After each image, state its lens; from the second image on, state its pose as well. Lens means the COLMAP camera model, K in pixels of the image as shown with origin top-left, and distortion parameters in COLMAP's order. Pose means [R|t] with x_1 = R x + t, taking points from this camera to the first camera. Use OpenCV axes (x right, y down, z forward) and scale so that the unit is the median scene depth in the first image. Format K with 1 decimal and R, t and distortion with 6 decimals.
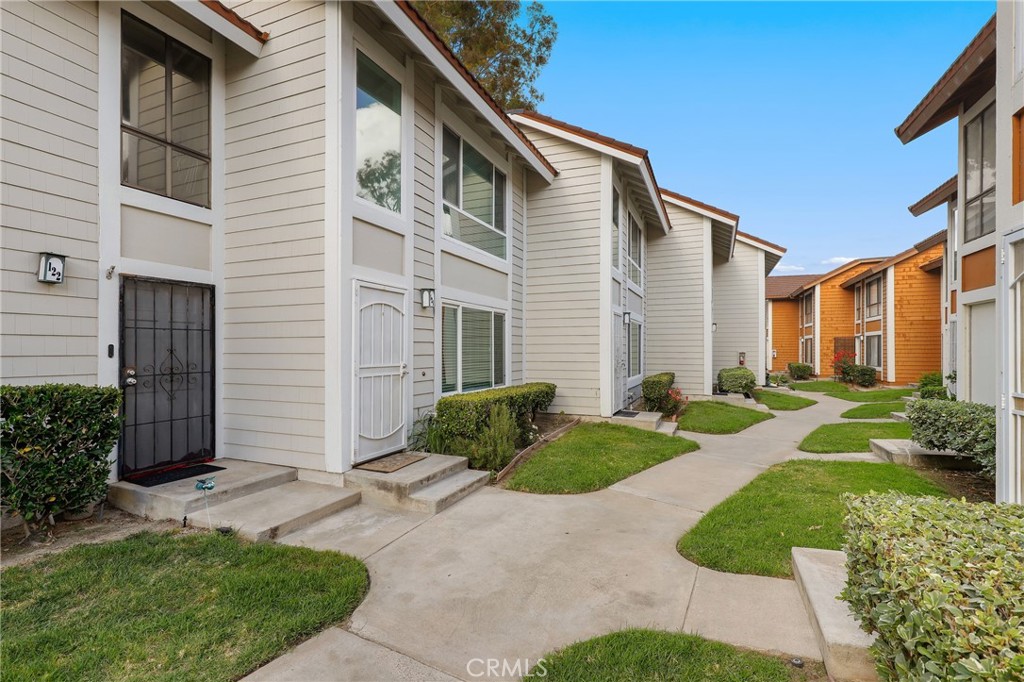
lens RADIAL K [[470.2, 0, 514.1], [0, 470.2, 350.0], [0, 0, 1]] dist [0.000433, -0.000170]
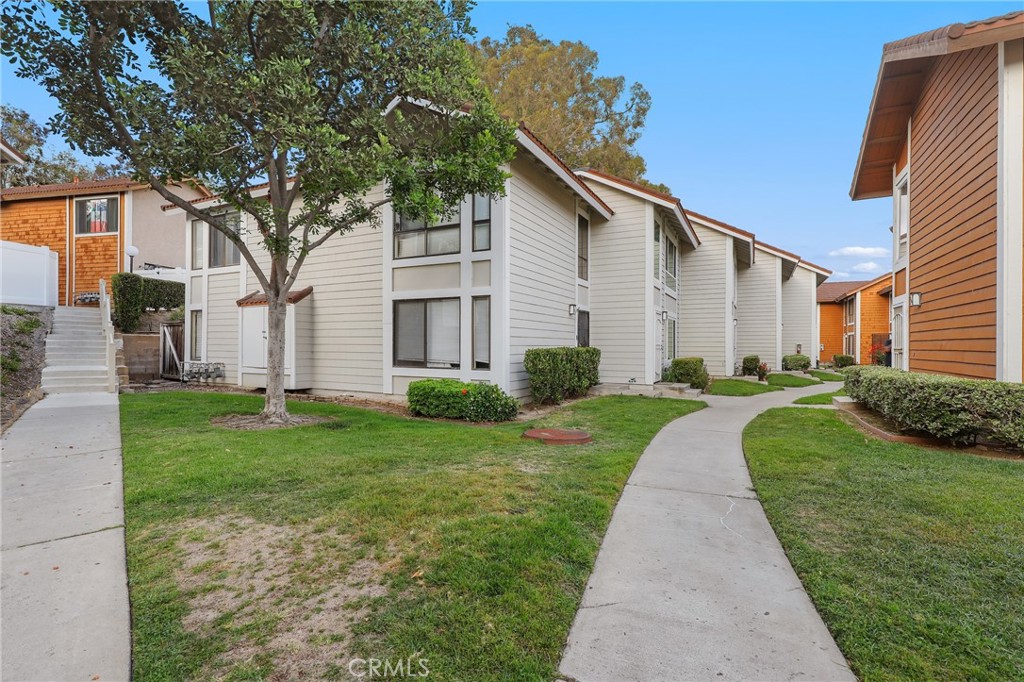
lens RADIAL K [[470.2, 0, 514.1], [0, 470.2, 350.0], [0, 0, 1]] dist [0.000433, -0.000170]
pose [[0.997526, 0.000804, -0.070294, -0.740949], [-0.000517, 0.999991, 0.004105, 0.045729], [0.070297, -0.004058, 0.997518, -1.287205]]
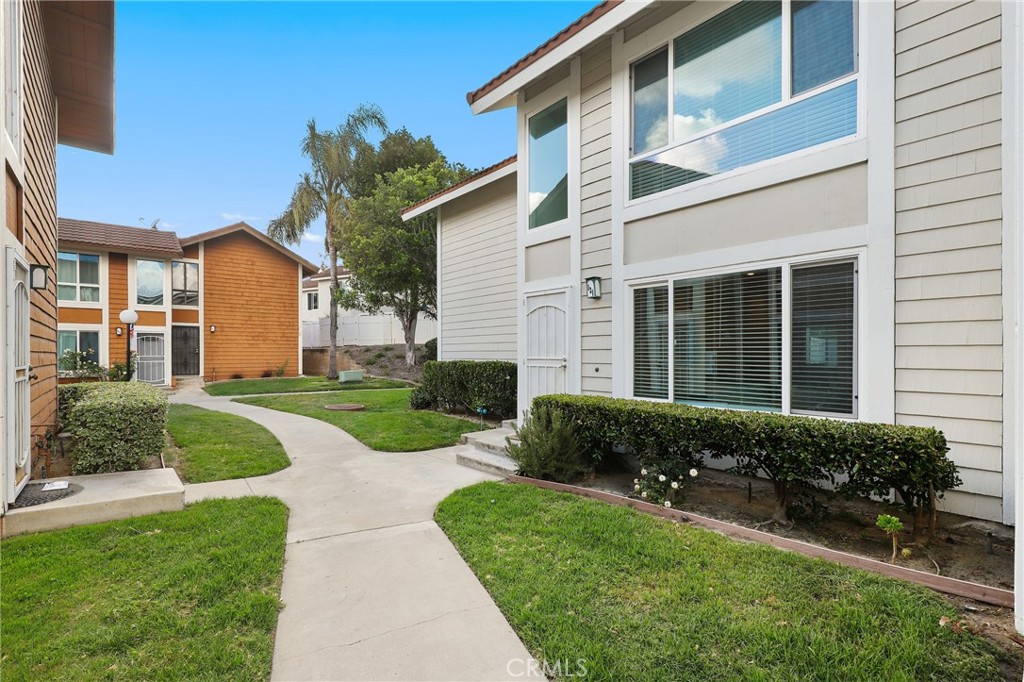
lens RADIAL K [[470.2, 0, 514.1], [0, 470.2, 350.0], [0, 0, 1]] dist [0.000433, -0.000170]
pose [[-0.441888, -0.008982, -0.897025, 0.717761], [-0.001208, 0.999955, -0.009417, 0.021196], [0.897070, -0.003078, -0.441879, 1.264877]]
